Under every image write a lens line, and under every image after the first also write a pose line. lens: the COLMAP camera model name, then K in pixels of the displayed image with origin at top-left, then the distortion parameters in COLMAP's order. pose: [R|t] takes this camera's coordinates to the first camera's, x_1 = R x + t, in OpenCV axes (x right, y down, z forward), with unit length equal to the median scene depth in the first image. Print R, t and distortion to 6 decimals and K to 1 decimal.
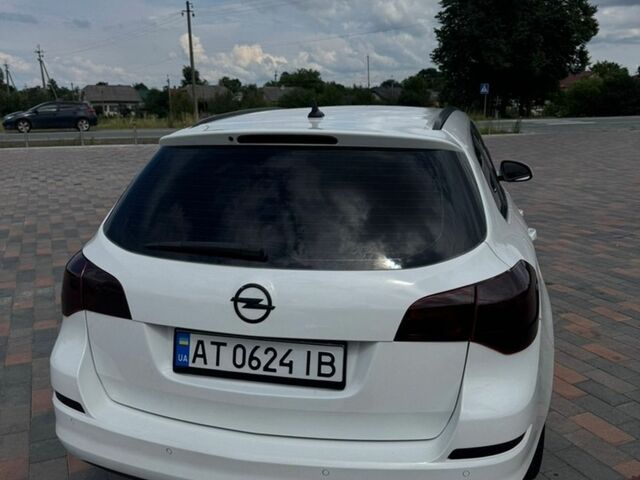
lens RADIAL K [[597.0, 0, 318.1], [0, 597.0, 243.3], [0, 0, 1]] dist [0.041755, 0.000000]
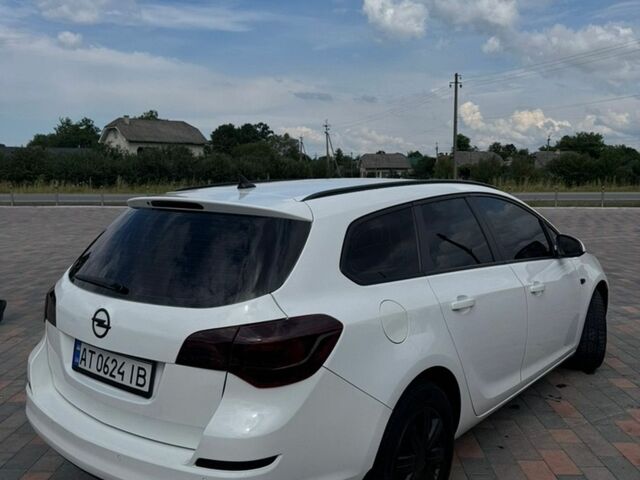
lens RADIAL K [[597.0, 0, 322.3], [0, 597.0, 241.8], [0, 0, 1]] dist [0.041755, 0.000000]
pose [[0.908084, 0.049363, -0.415869, 0.873854], [-0.093987, 0.991720, -0.087513, -0.009905], [0.408106, 0.118556, 0.905204, -0.049874]]
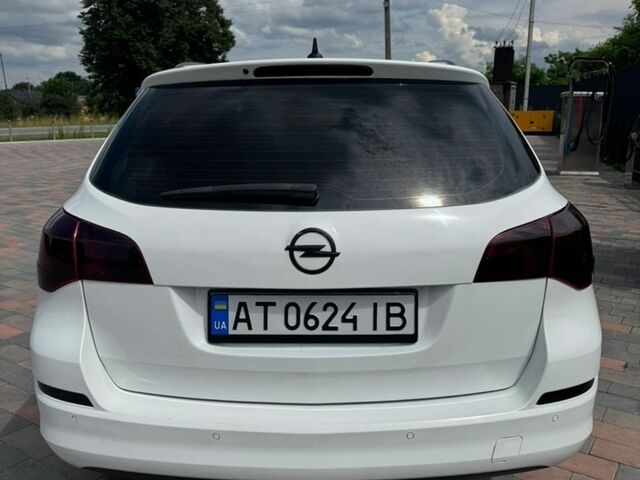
lens RADIAL K [[597.0, 0, 319.9], [0, 597.0, 243.0], [0, 0, 1]] dist [0.041755, 0.000000]
pose [[0.976770, -0.053383, 0.207533, -0.266338], [0.053094, 0.998565, 0.006968, 0.080685], [-0.207607, 0.004213, 0.978203, 0.155935]]
